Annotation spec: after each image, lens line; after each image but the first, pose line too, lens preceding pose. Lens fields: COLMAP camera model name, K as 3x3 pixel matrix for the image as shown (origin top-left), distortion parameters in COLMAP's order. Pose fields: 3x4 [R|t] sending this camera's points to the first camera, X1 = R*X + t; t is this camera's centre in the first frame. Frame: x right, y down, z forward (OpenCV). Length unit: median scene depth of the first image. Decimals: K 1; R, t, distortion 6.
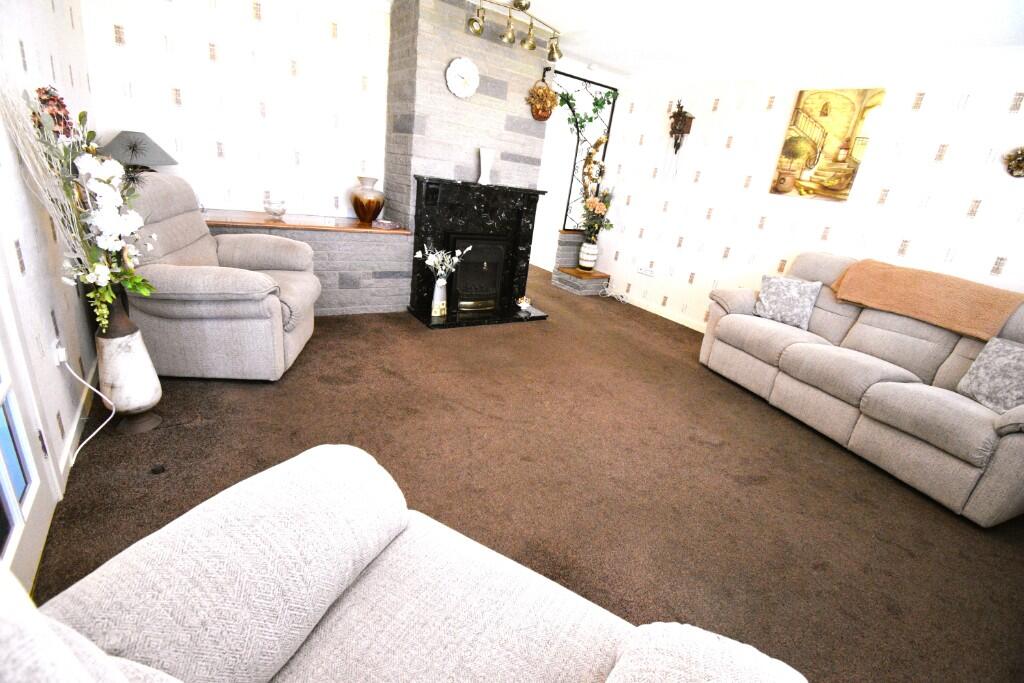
lens RADIAL K [[448.3, 0, 511.6], [0, 448.3, 348.1], [0, 0, 1]] dist [0.003612, -0.020022]
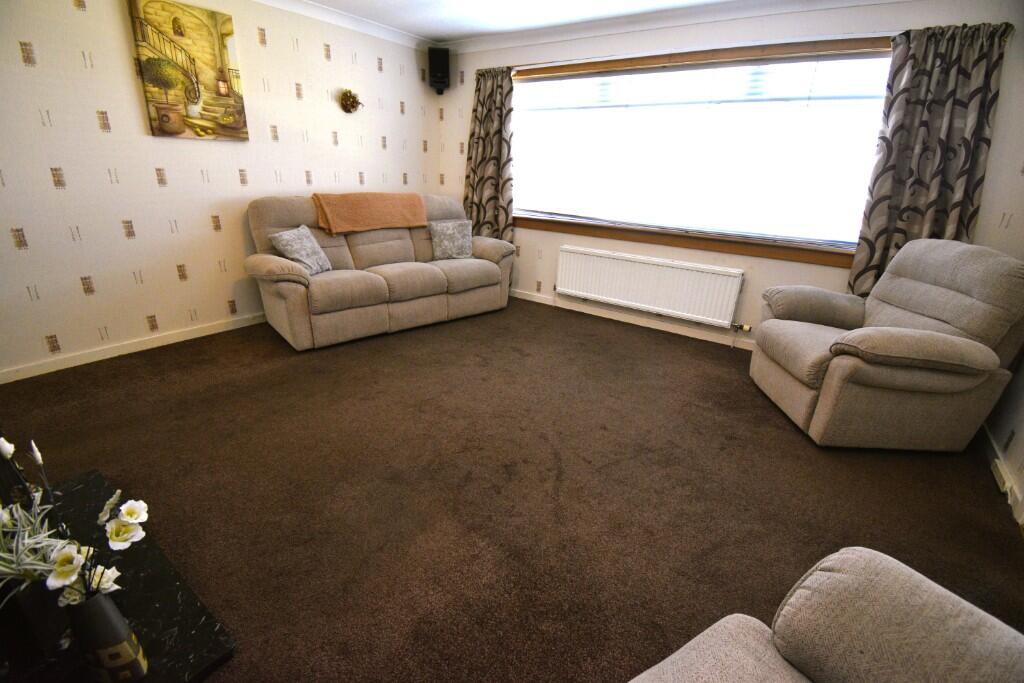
lens RADIAL K [[448.3, 0, 511.6], [0, 448.3, 348.1], [0, 0, 1]] dist [0.003612, -0.020022]
pose [[-0.346237, -0.471133, 0.811267, -0.439814], [0.261515, 0.782007, 0.565751, -0.377251], [-0.900961, 0.408042, -0.147552, 0.818152]]
